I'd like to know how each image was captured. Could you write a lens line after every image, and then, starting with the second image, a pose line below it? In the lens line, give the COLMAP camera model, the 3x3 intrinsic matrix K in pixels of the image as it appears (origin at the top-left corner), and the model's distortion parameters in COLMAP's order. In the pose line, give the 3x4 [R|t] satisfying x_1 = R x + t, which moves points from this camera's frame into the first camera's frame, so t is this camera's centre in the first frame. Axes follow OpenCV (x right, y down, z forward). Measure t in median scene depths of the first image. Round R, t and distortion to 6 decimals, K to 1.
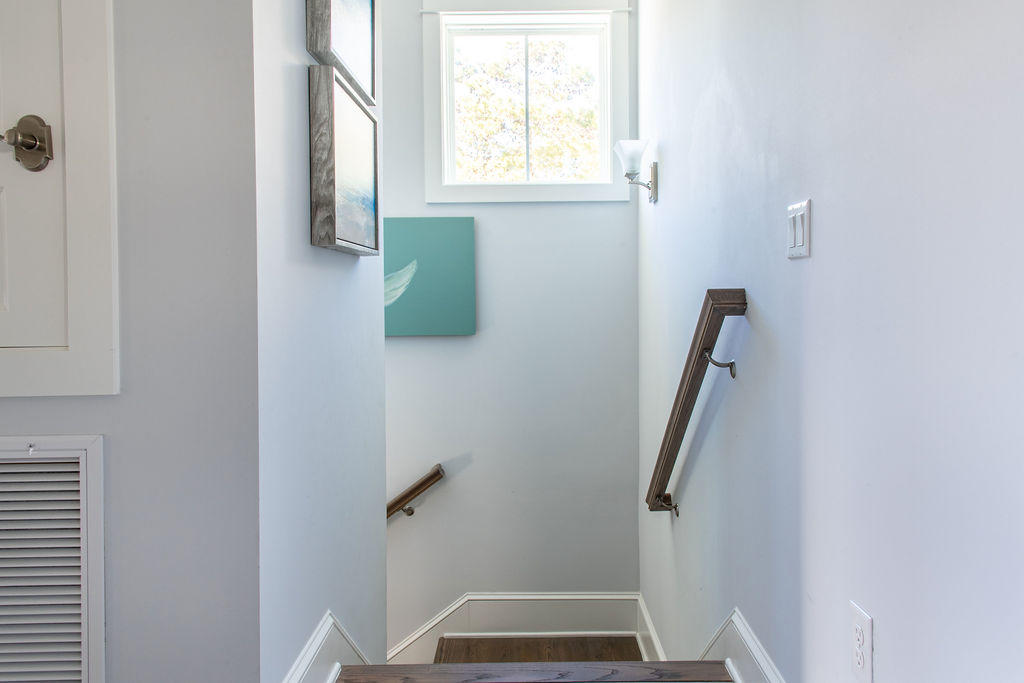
lens RADIAL K [[728.7, 0, 514.1], [0, 728.7, 312.8], [0, 0, 1]] dist [0.008150, 0.004222]
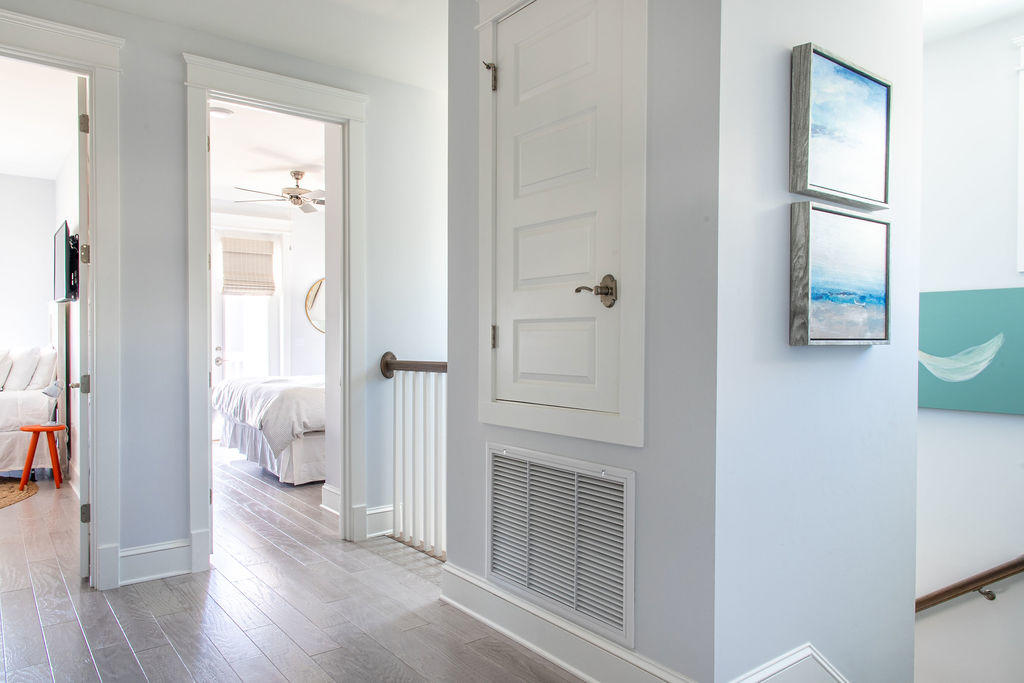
lens RADIAL K [[692.6, 0, 512.0], [0, 692.6, 341.5], [0, 0, 1]] dist [0.001012, -0.000222]
pose [[0.594980, 0.010748, -0.803669, 0.398946], [-0.021197, 0.999773, -0.002322, -0.086651], [0.803461, 0.018417, 0.595073, -0.099361]]
